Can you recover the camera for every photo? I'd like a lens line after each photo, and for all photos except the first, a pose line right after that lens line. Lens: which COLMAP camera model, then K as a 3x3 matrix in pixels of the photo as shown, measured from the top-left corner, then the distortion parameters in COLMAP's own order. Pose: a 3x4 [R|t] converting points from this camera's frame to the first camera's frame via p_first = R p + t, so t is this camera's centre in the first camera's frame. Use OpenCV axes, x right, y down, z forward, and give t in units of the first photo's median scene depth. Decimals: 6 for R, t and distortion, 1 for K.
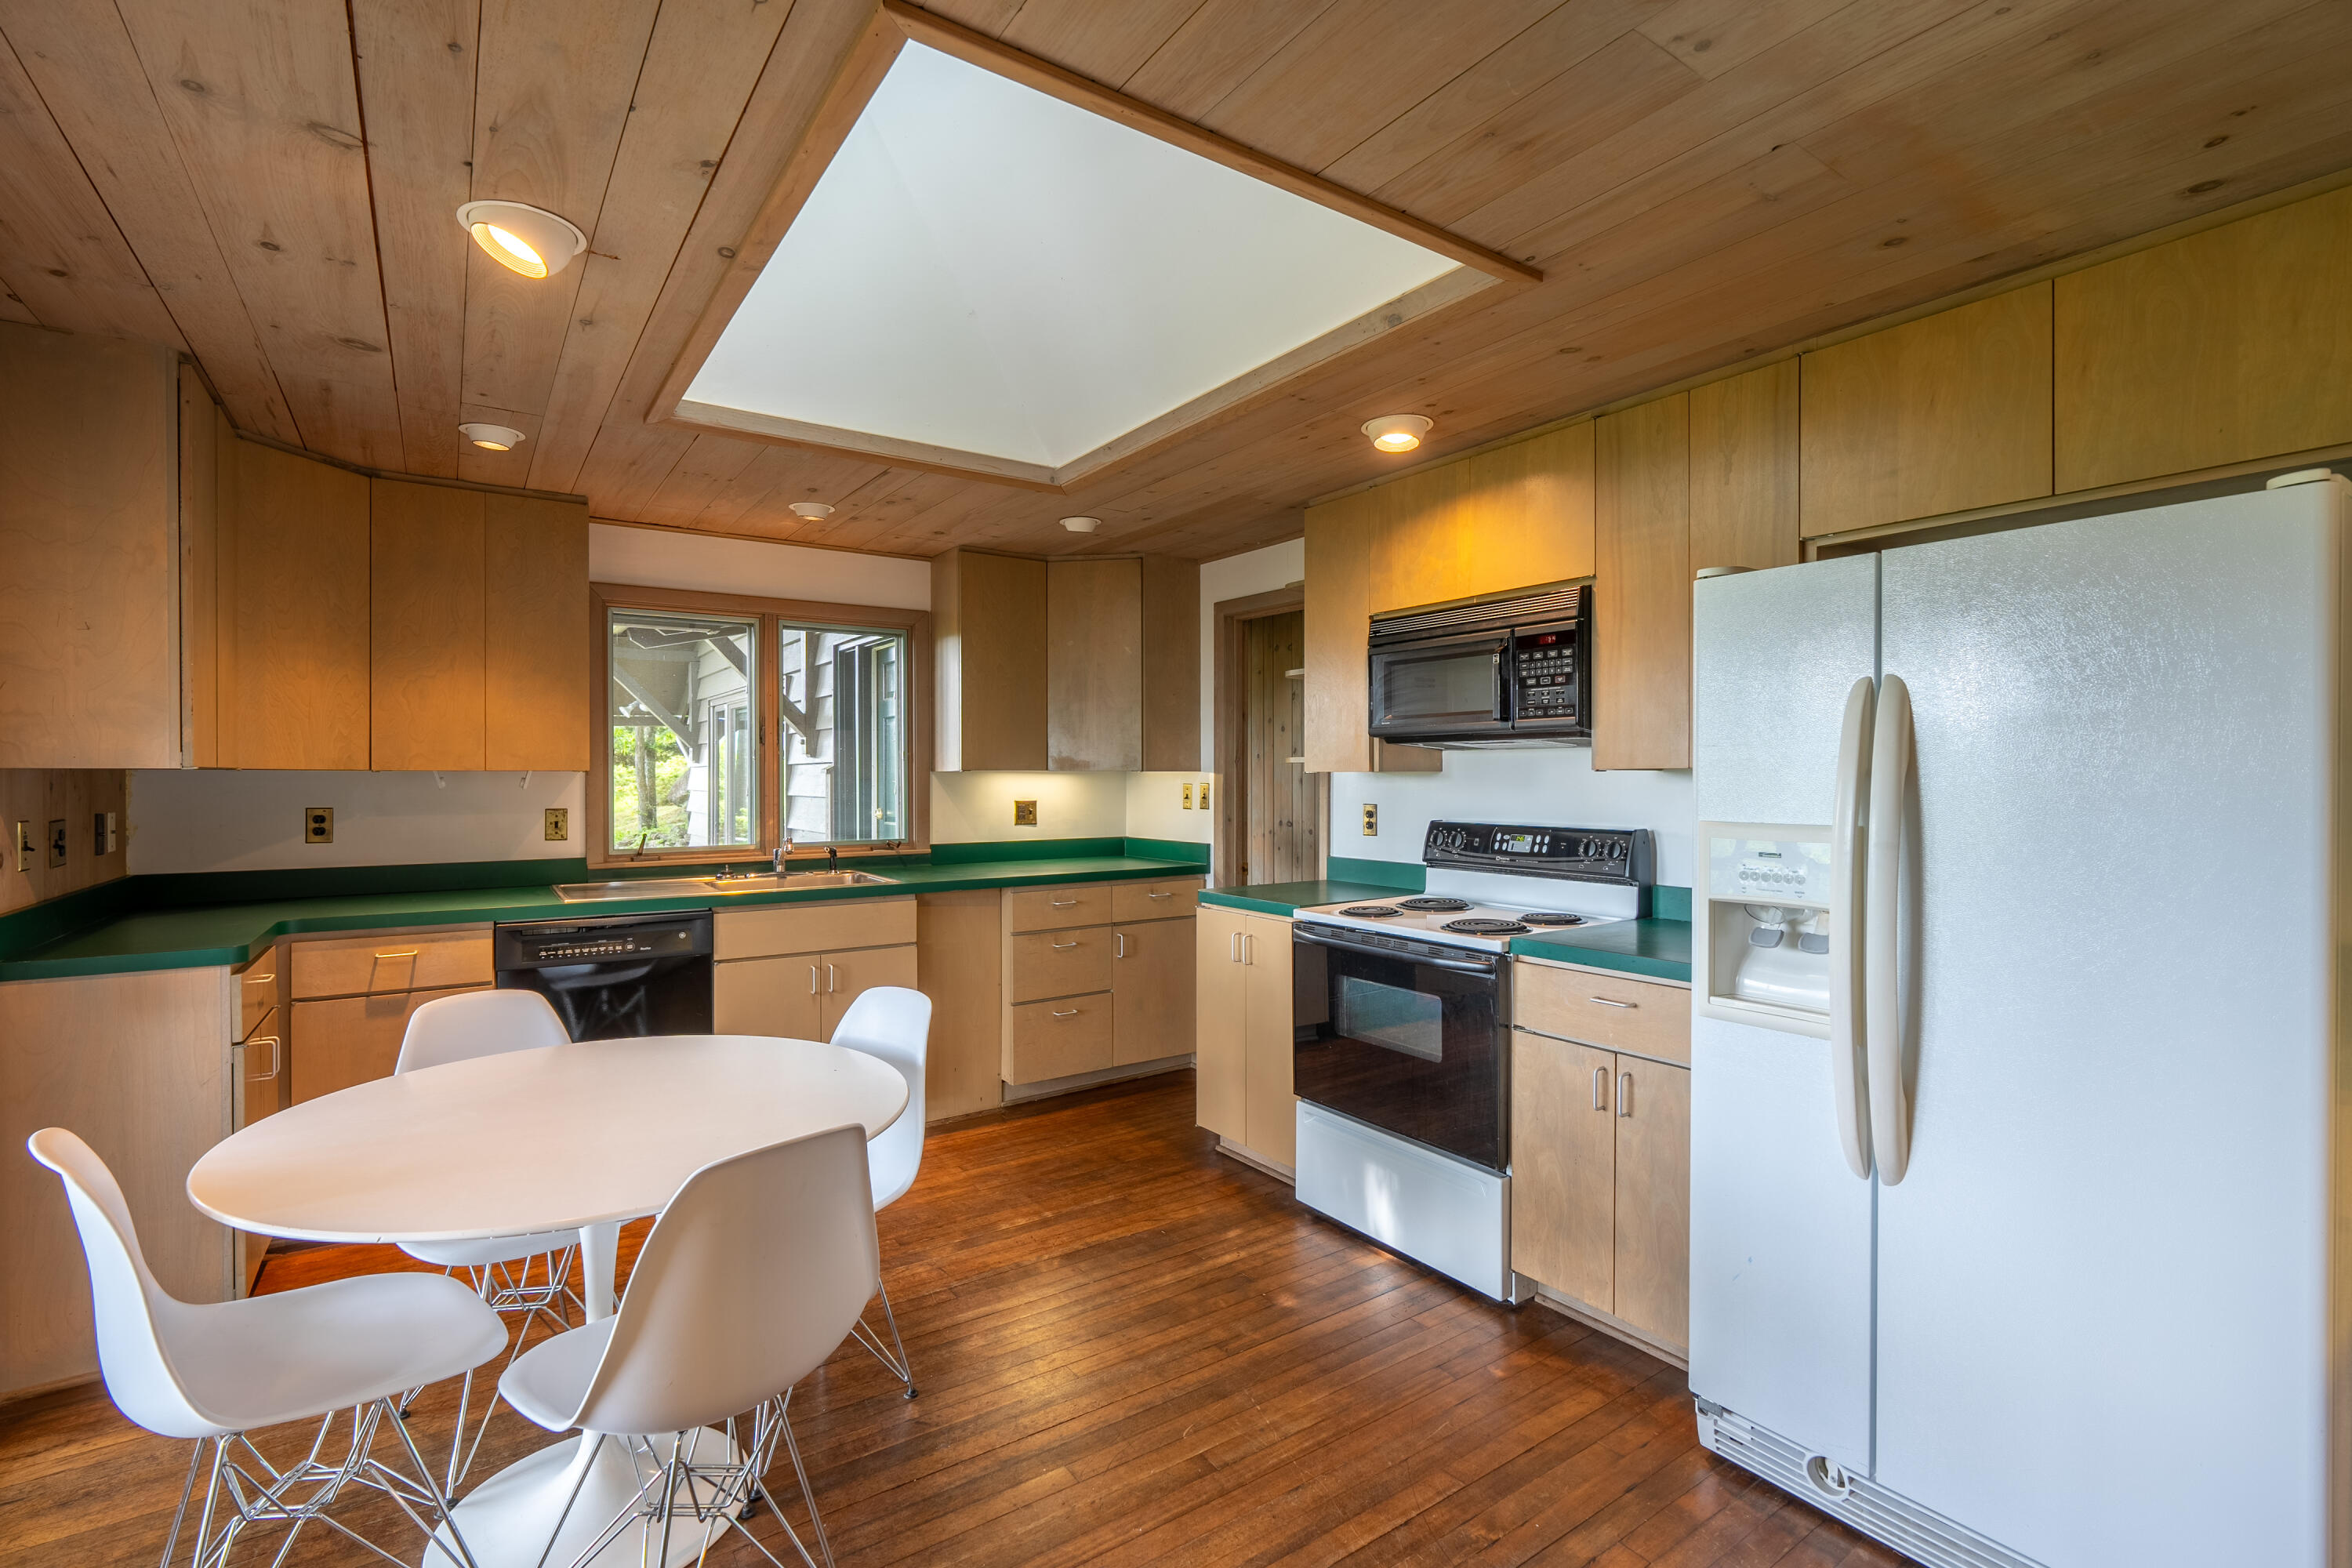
lens RADIAL K [[1088.6, 0, 1155.5], [0, 1088.6, 781.7], [0, 0, 1]] dist [-0.006028, 0.001456]
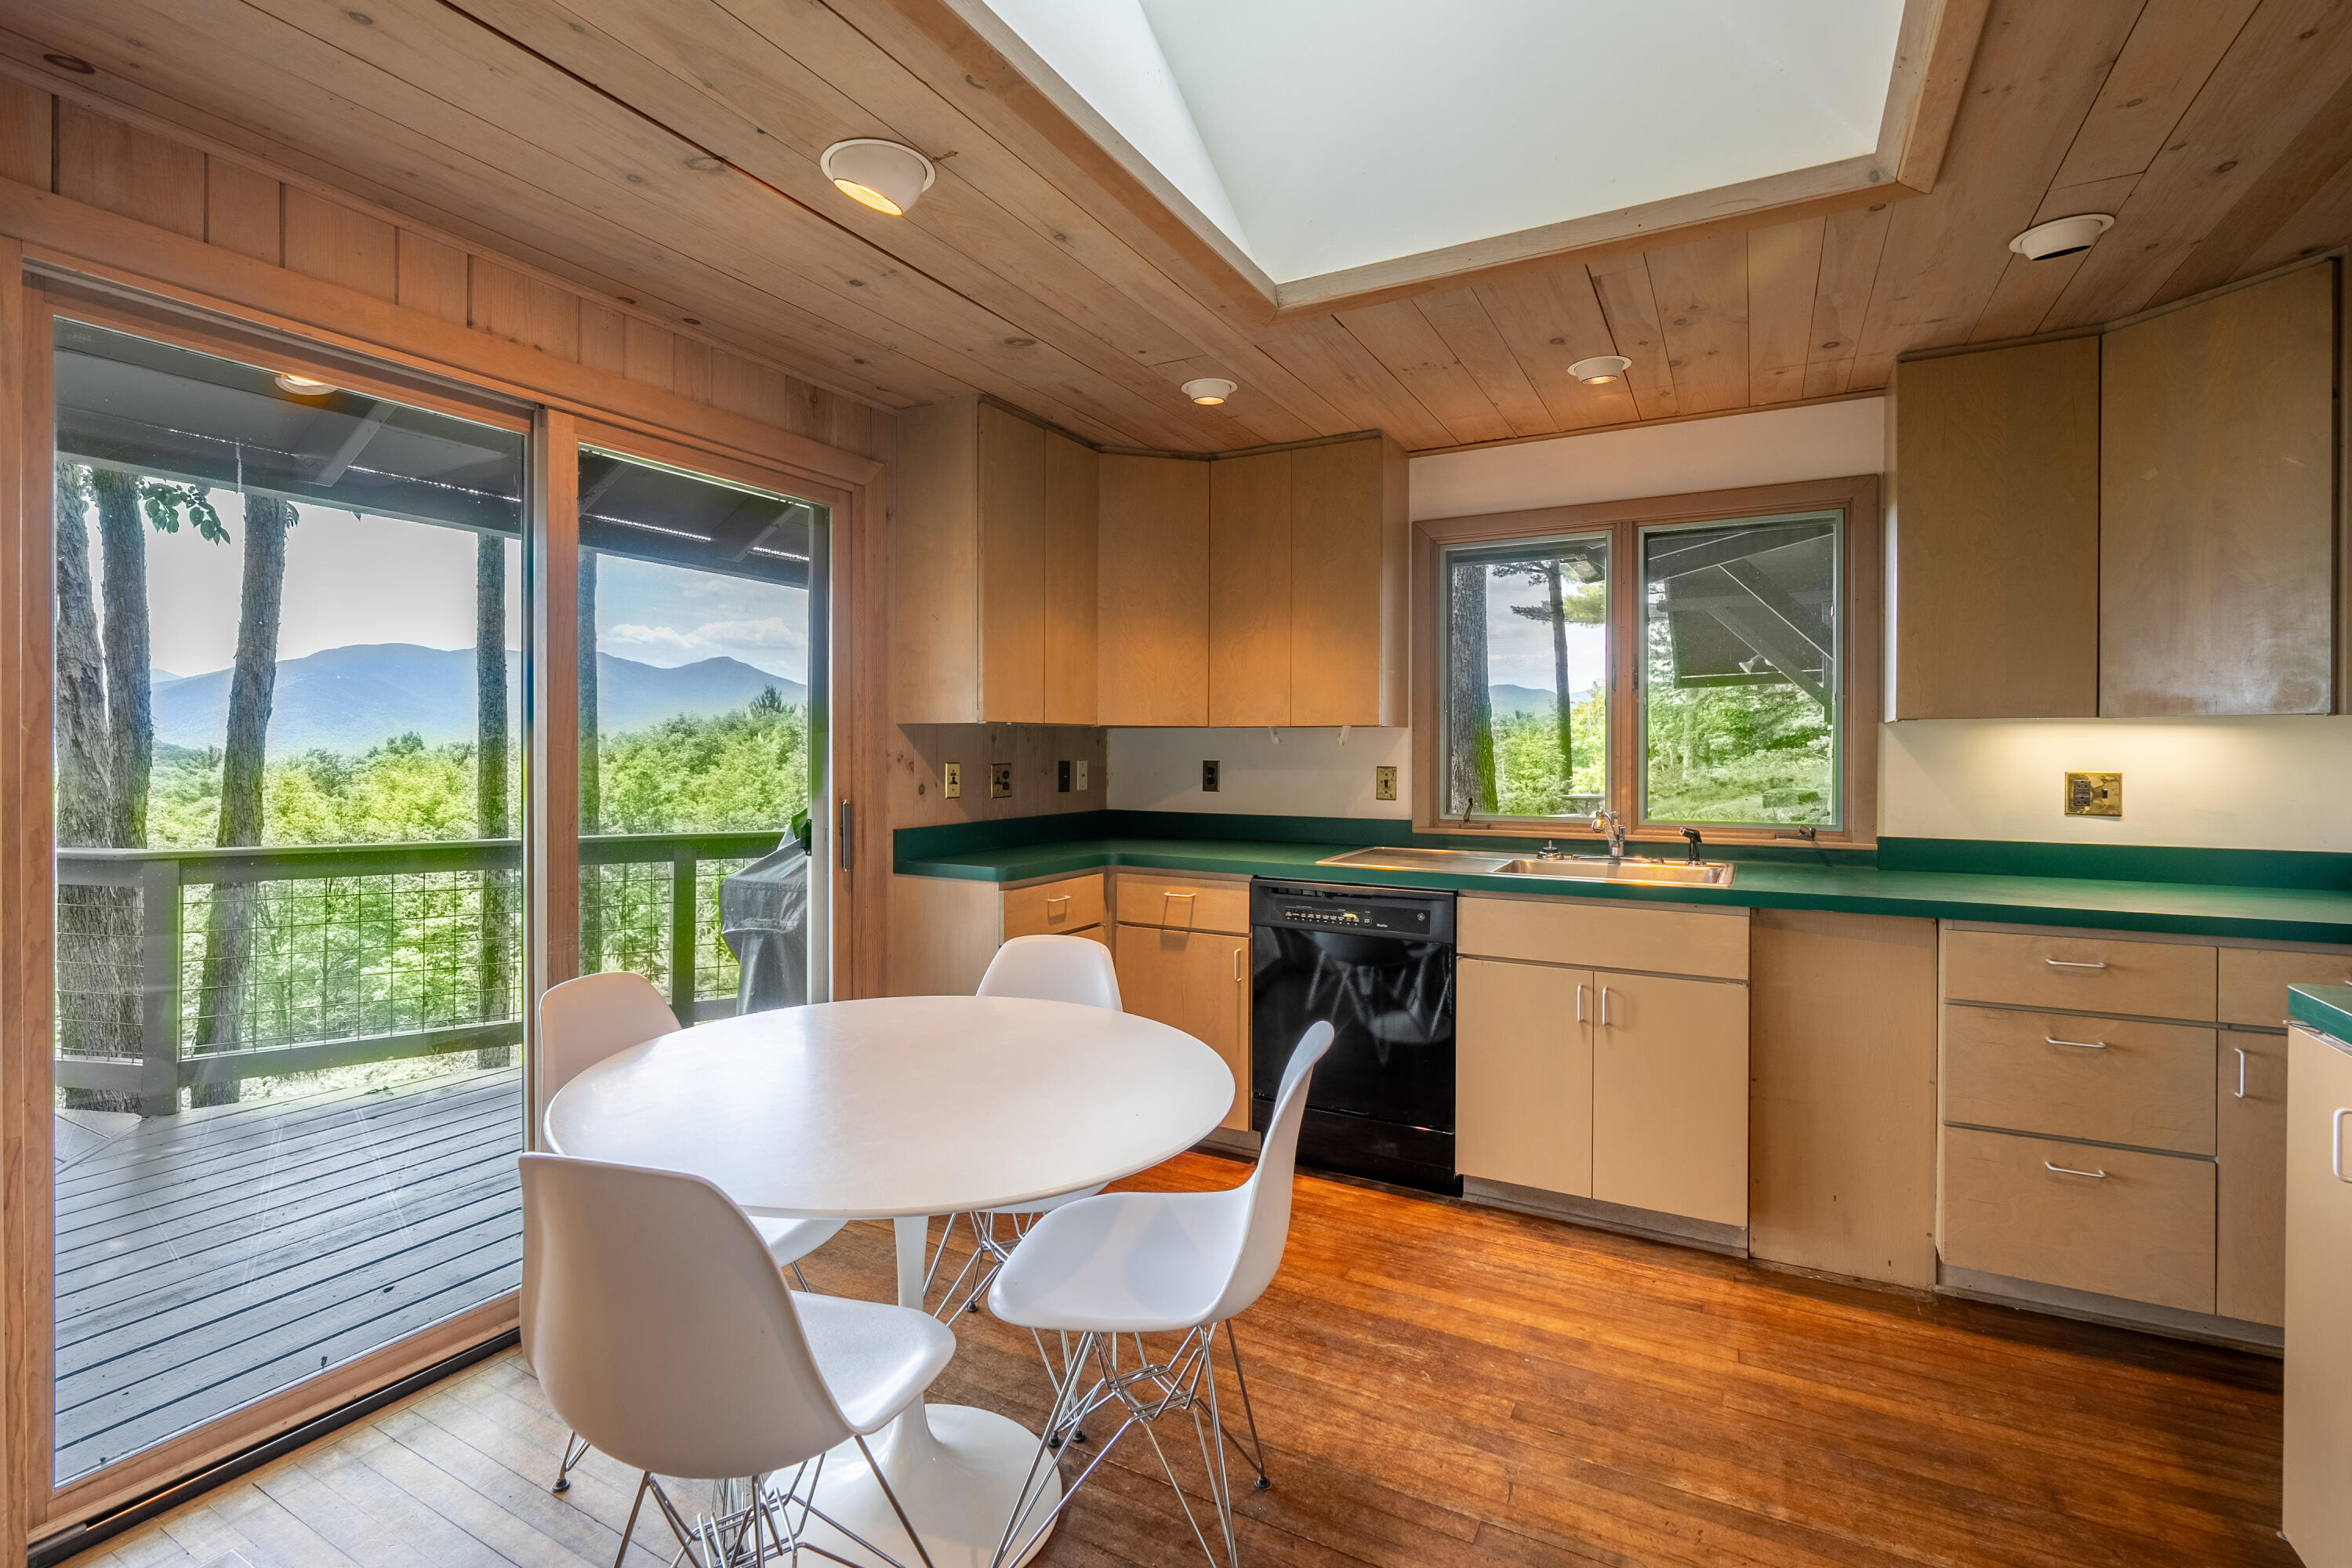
lens RADIAL K [[1088.6, 0, 1123.5], [0, 1088.6, 751.1], [0, 0, 1]] dist [-0.006028, 0.001456]
pose [[0.437401, 0.005815, -0.899248, 0.213729], [-0.007325, 0.999969, 0.002904, 0.010549], [0.899237, 0.005317, 0.437430, 0.394654]]
